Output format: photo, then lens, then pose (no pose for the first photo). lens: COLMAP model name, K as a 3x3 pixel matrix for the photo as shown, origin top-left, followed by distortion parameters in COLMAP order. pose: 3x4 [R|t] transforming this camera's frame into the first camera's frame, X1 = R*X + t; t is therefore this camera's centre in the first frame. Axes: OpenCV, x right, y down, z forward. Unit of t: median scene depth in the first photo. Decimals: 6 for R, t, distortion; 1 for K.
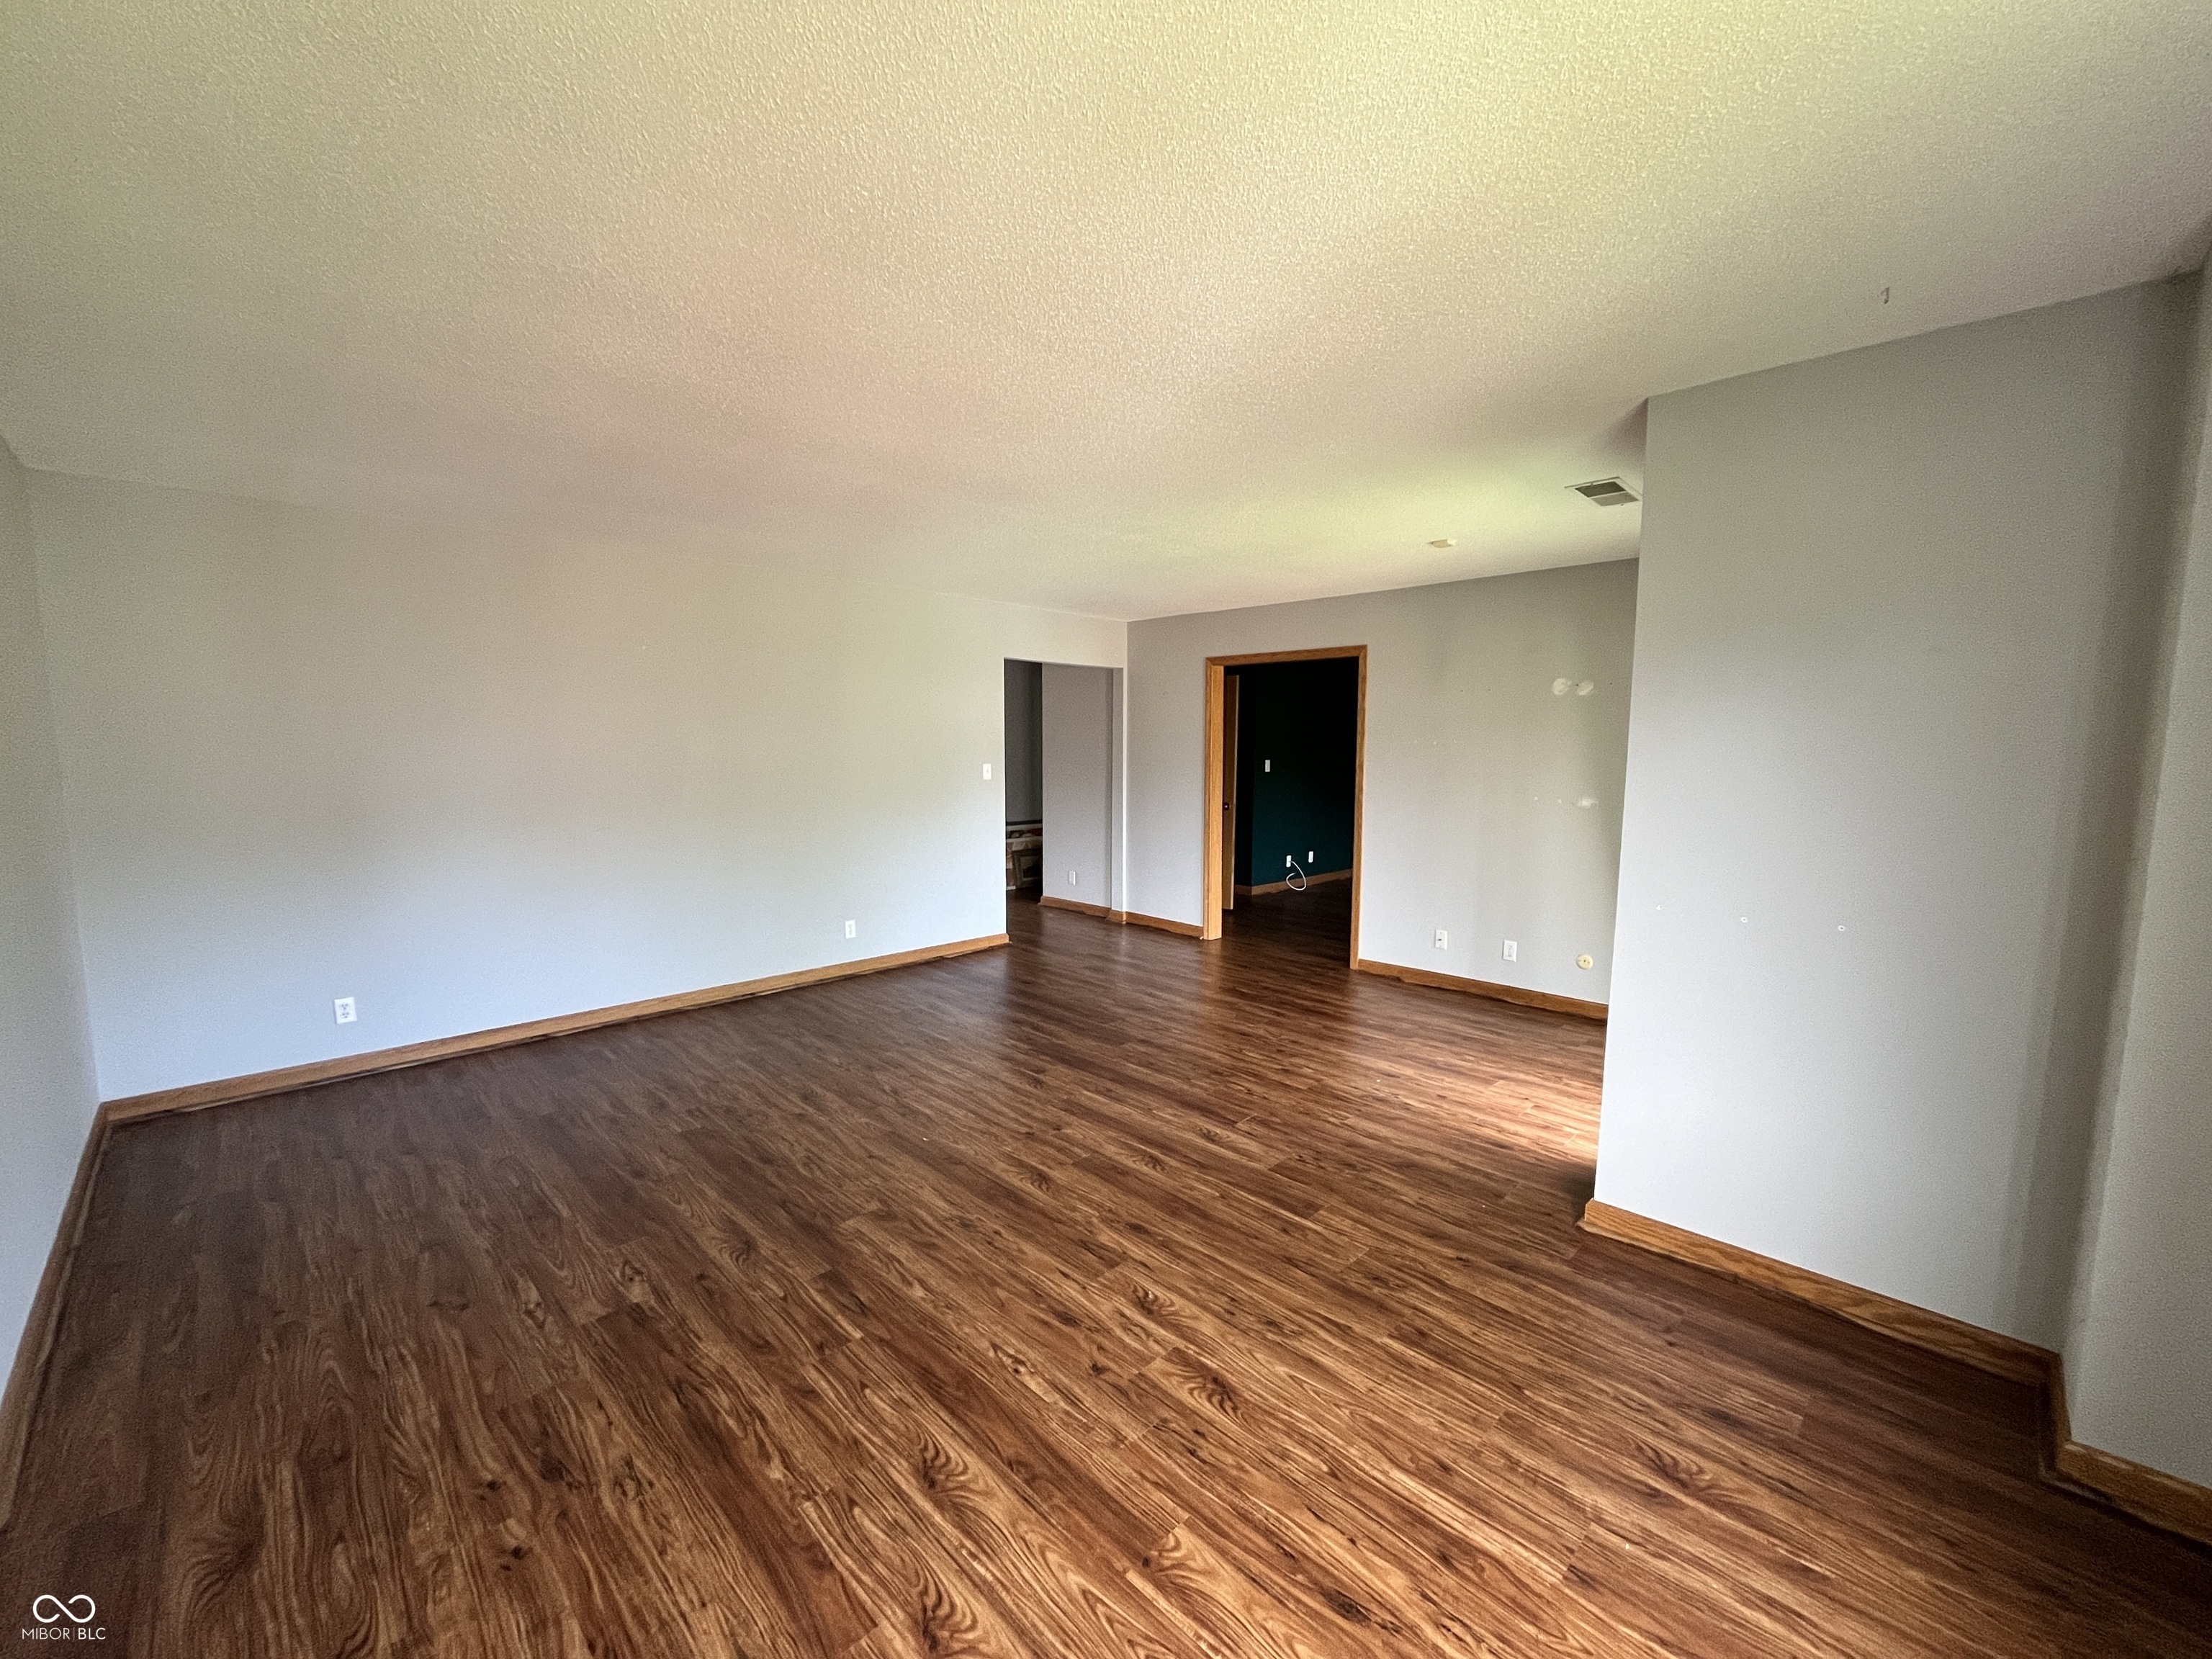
lens RADIAL K [[890.8, 0, 1074.8], [0, 890.8, 870.3], [0, 0, 1]] dist [-0.003938, 0.000398]
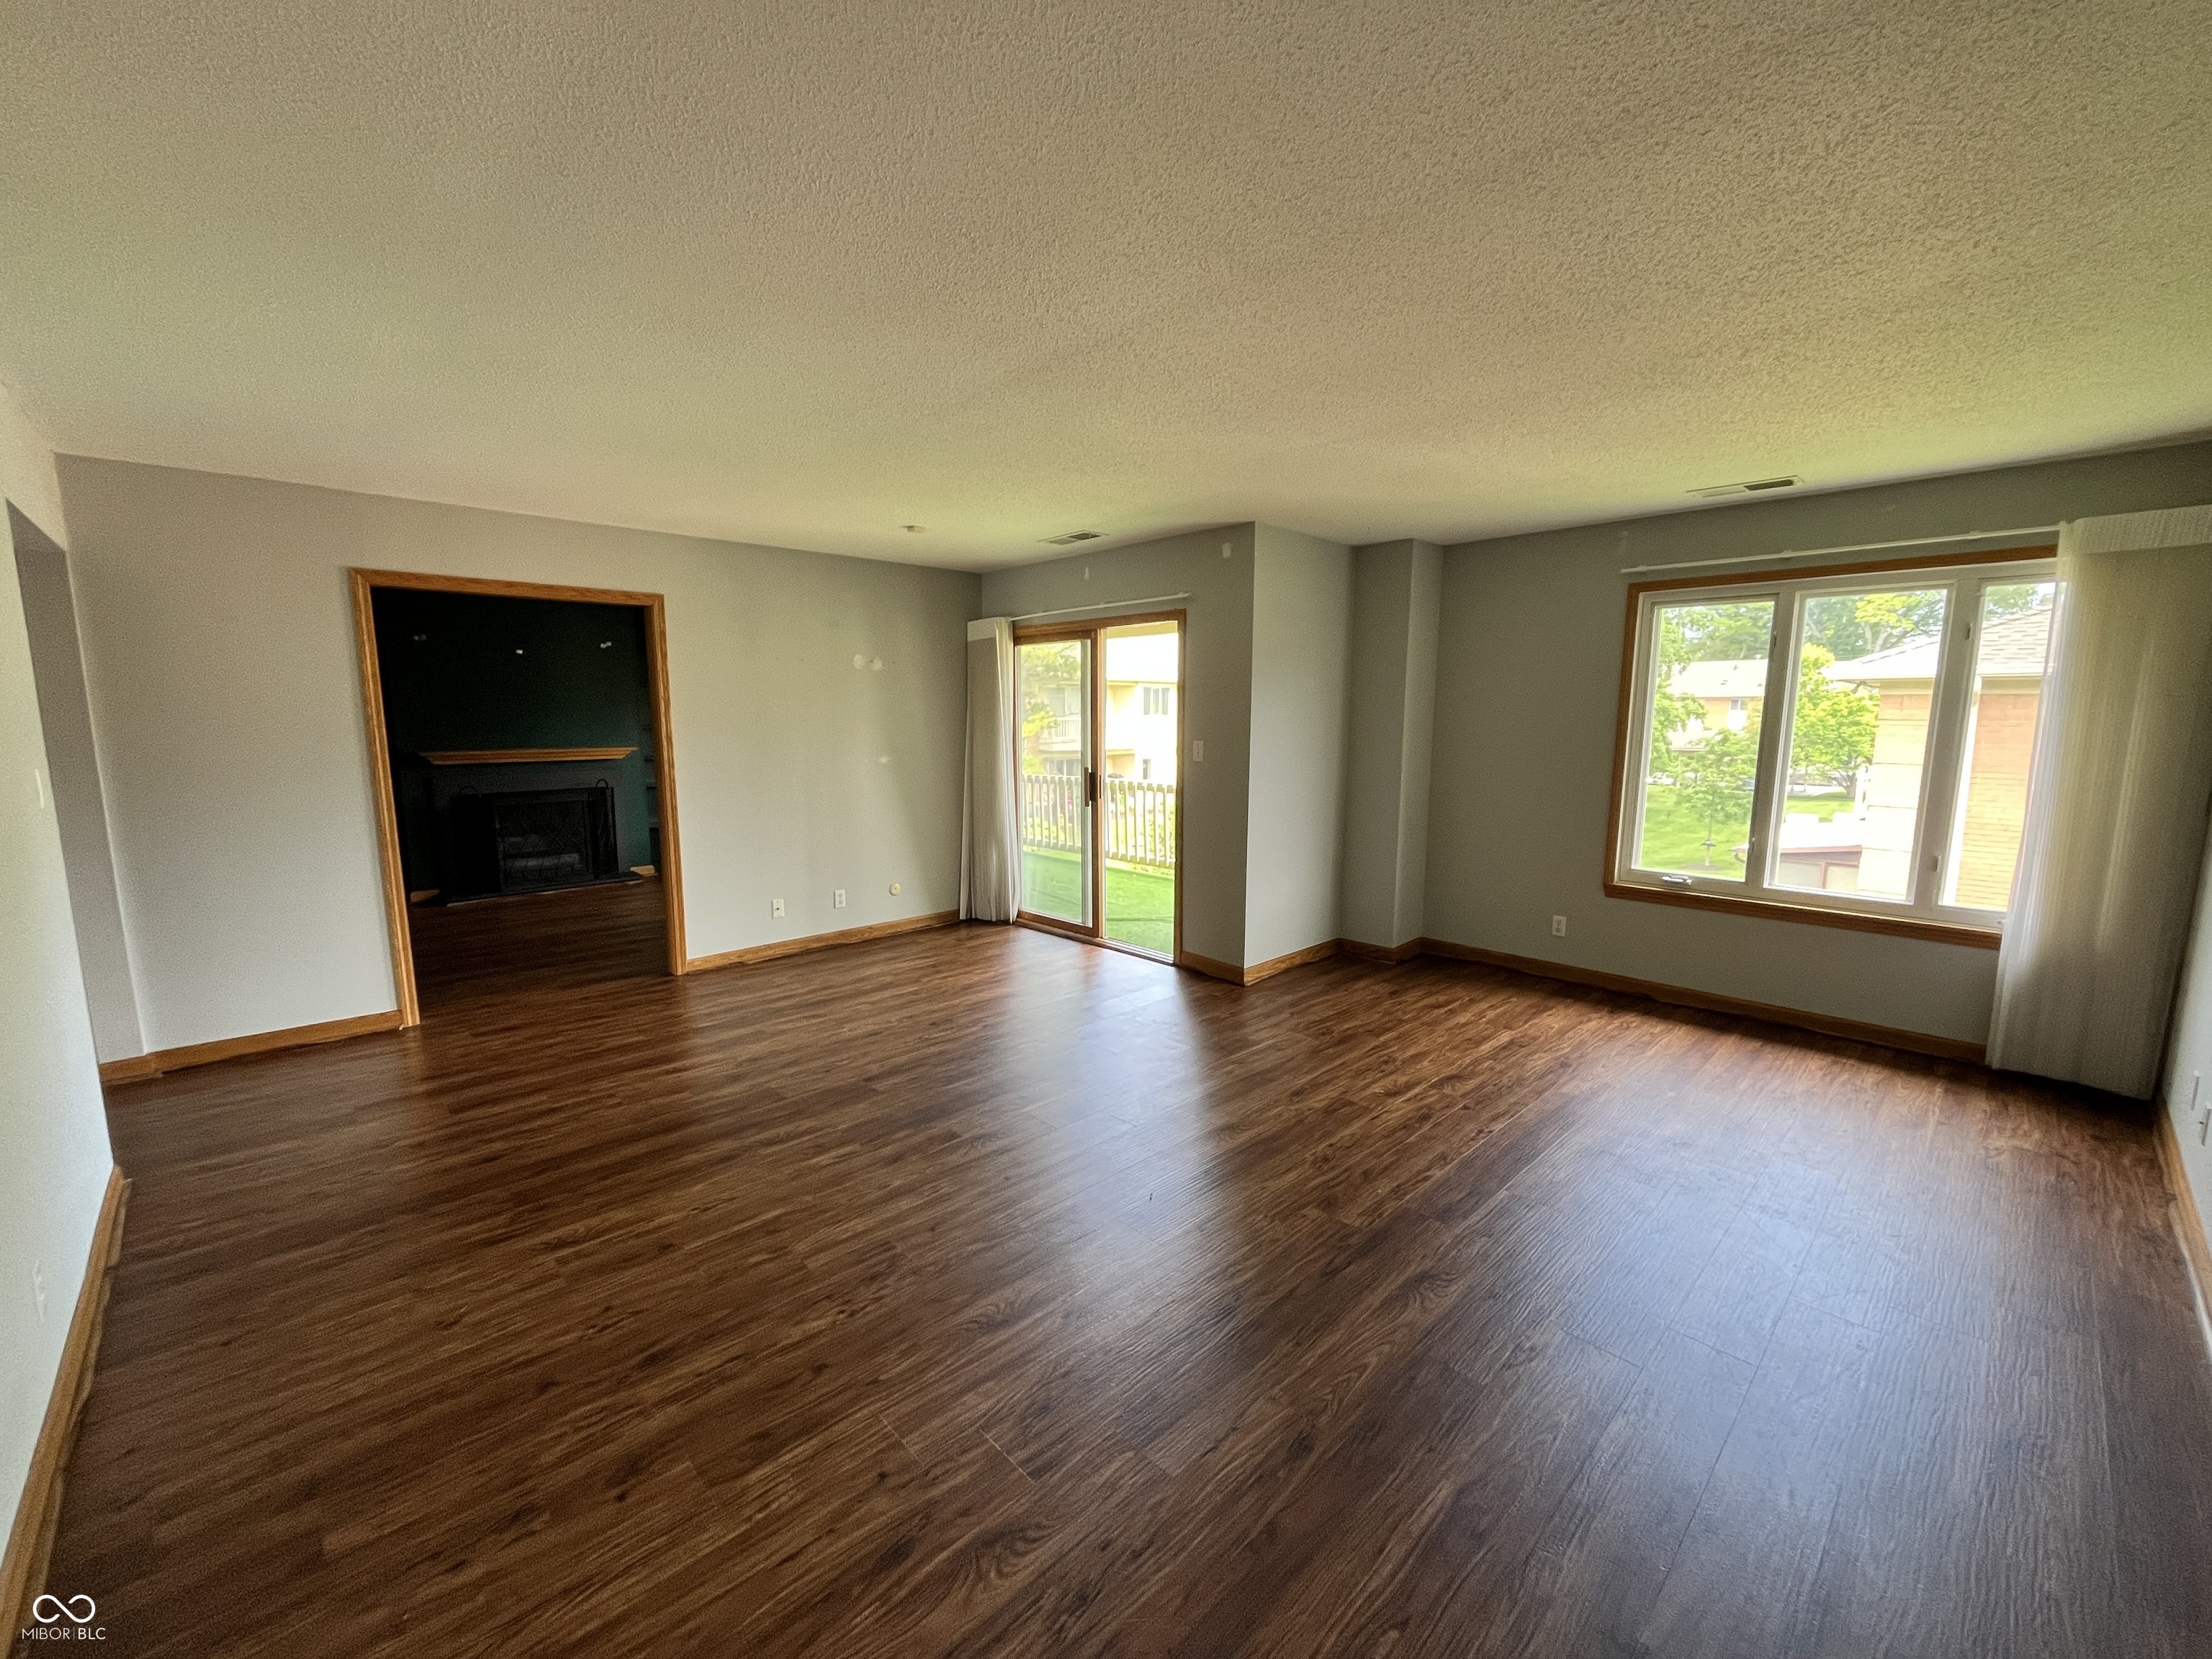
lens RADIAL K [[890.8, 0, 1140.2], [0, 890.8, 845.0], [0, 0, 1]] dist [-0.003938, 0.000398]
pose [[-0.022903, -0.154935, 0.987659, -0.817063], [0.139514, 0.977756, 0.156616, -0.129753], [-0.989955, 0.141379, -0.000777, 0.843996]]
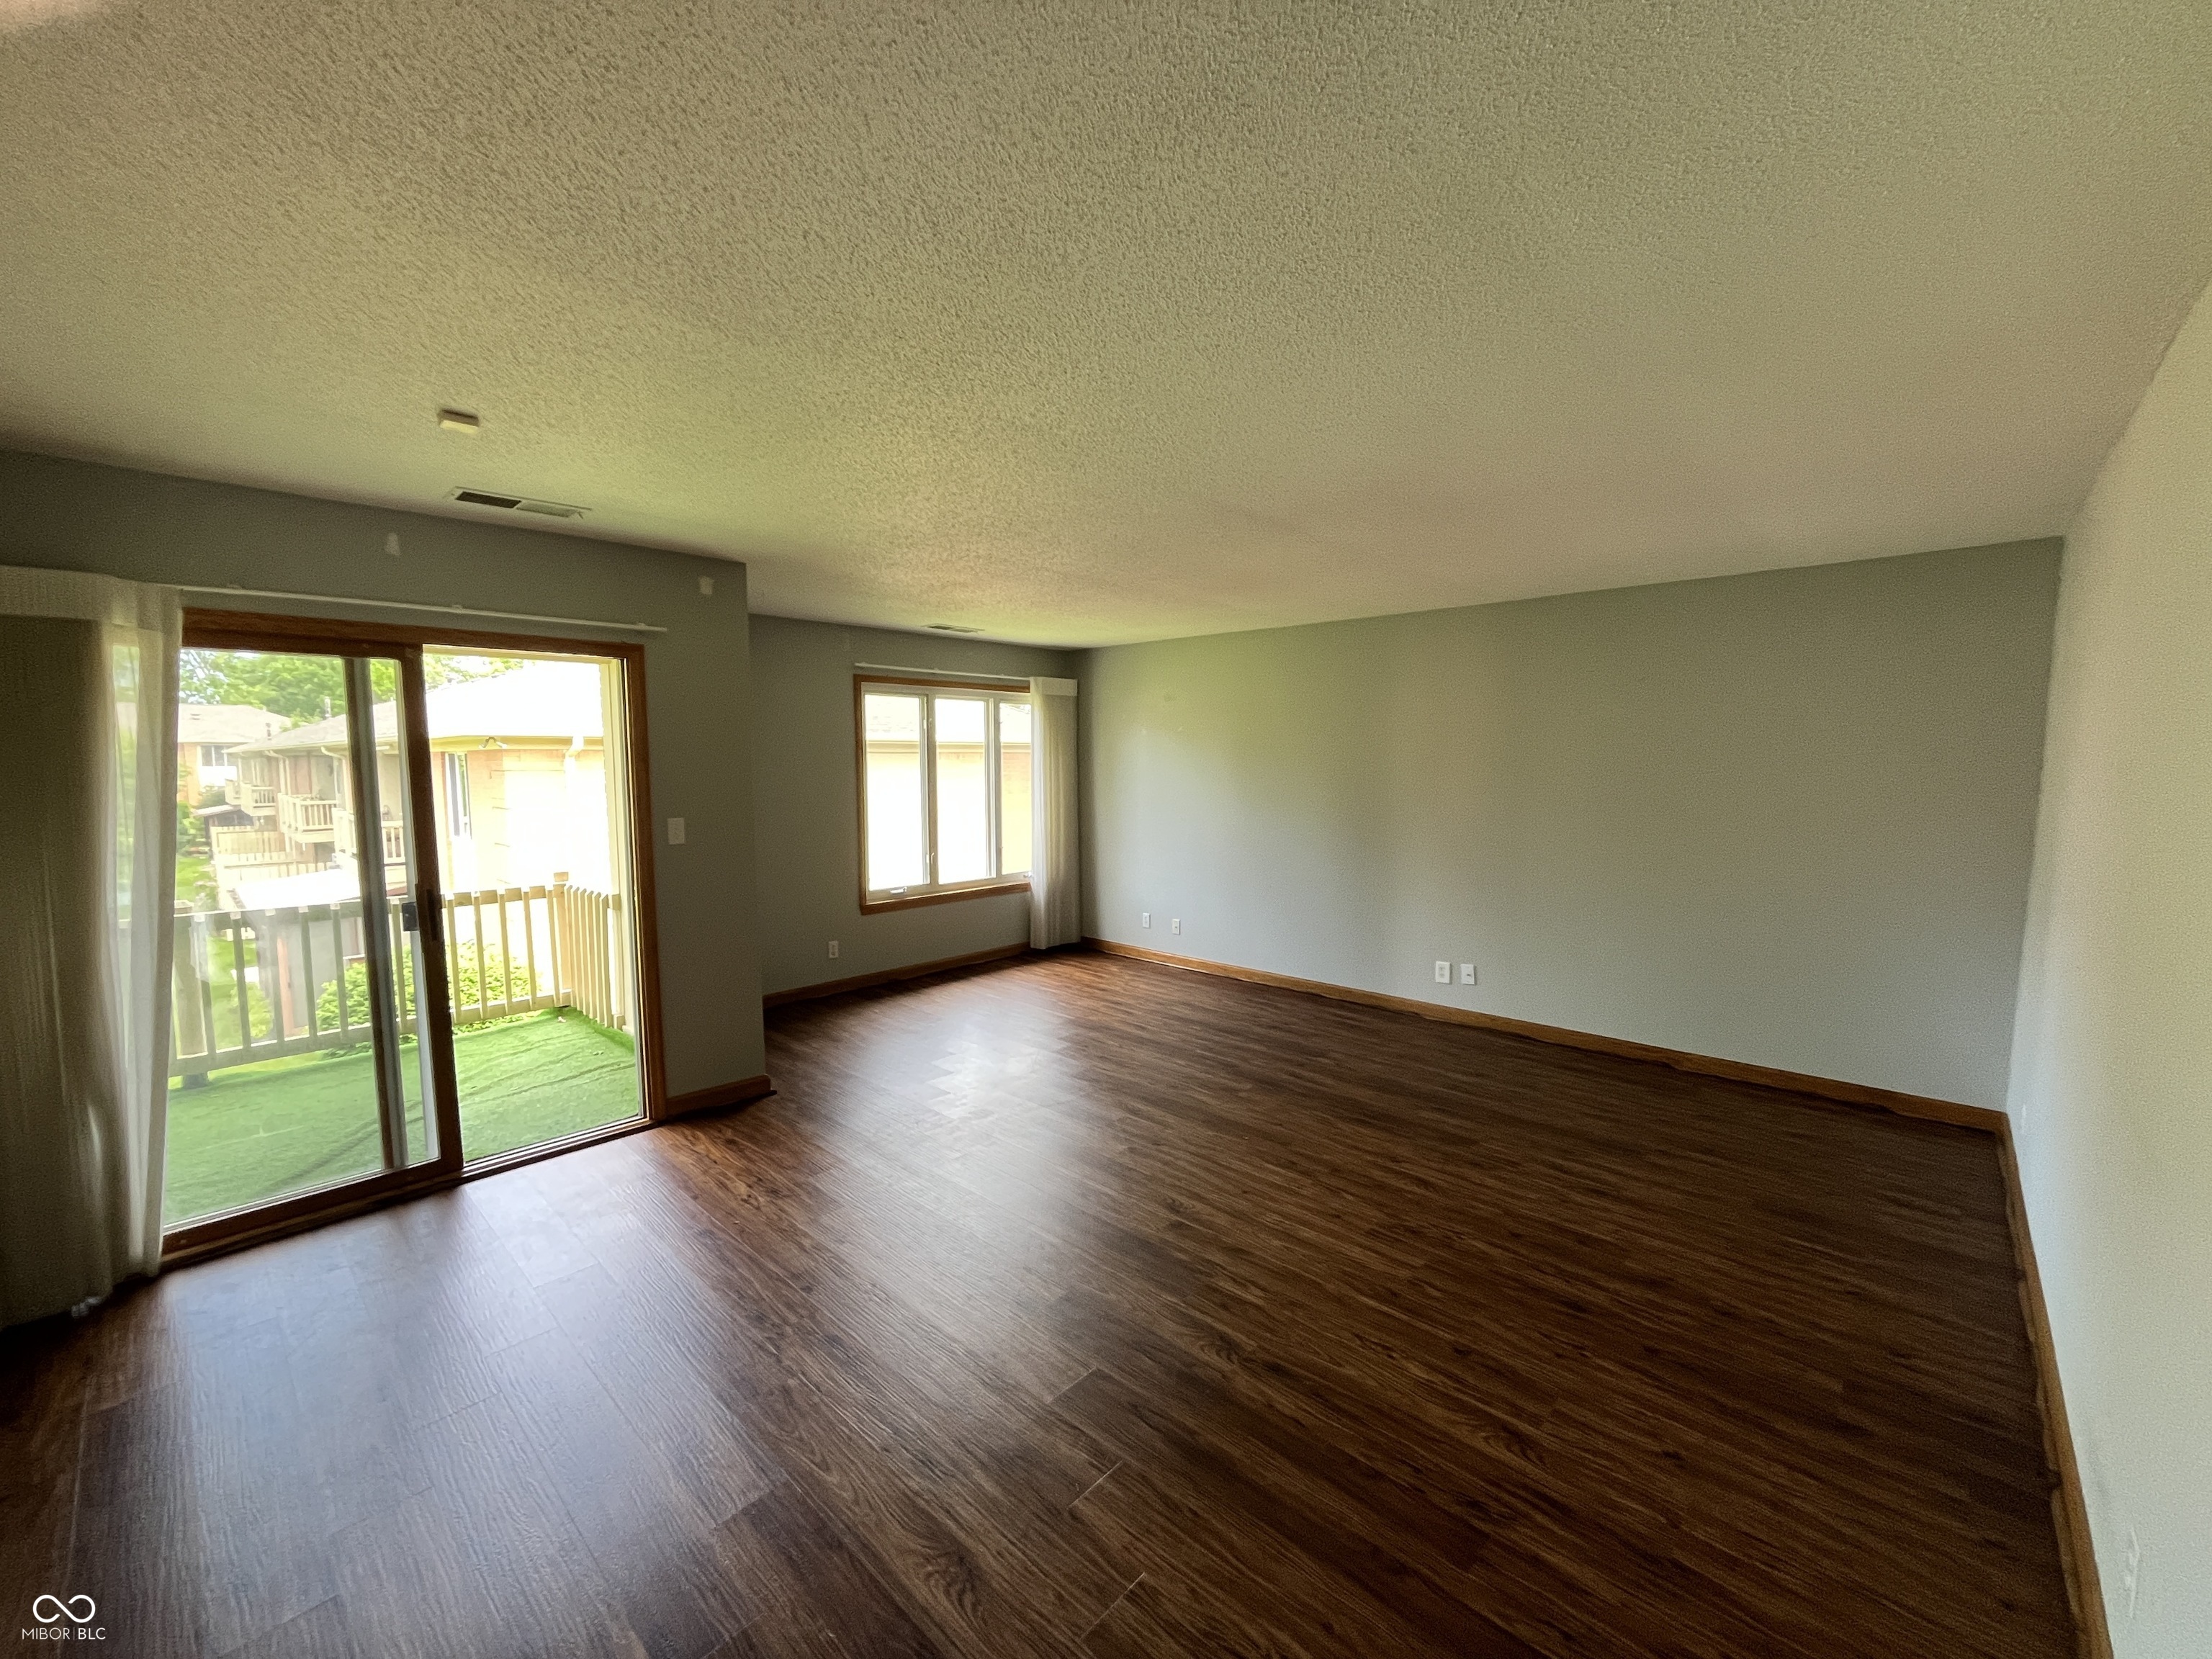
lens RADIAL K [[890.8, 0, 1074.3], [0, 890.8, 825.1], [0, 0, 1]] dist [-0.003938, 0.000398]
pose [[-0.999218, -0.000016, -0.039528, 0.080902], [-0.008514, 0.976615, 0.214829, -0.275348], [0.038600, 0.214997, -0.975852, 1.741685]]
